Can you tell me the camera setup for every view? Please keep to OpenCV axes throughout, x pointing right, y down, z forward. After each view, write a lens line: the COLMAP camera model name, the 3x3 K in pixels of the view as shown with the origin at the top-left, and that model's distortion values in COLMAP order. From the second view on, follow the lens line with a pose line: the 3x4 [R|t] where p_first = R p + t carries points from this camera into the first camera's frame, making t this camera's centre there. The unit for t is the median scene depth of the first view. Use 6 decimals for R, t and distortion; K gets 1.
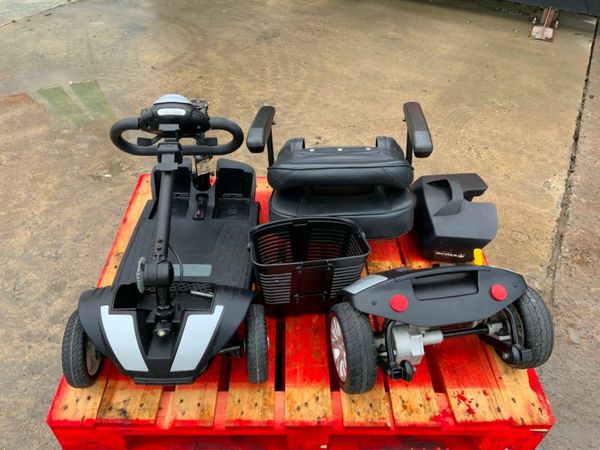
lens RADIAL K [[487.0, 0, 300.0], [0, 487.0, 225.0], [0, 0, 1]] dist [0.055861, -0.095182]
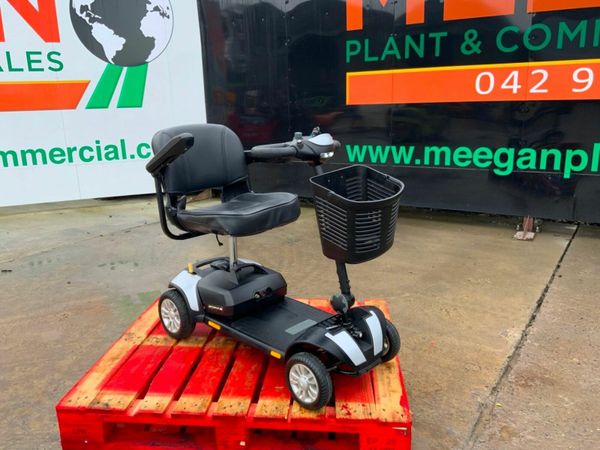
lens RADIAL K [[487.0, 0, 300.0], [0, 487.0, 225.0], [0, 0, 1]] dist [0.055861, -0.095182]
pose [[0.992741, -0.027055, -0.117189, 0.161742], [-0.029259, 0.890767, -0.453518, 0.223071], [0.116658, 0.453654, 0.883509, -0.189836]]
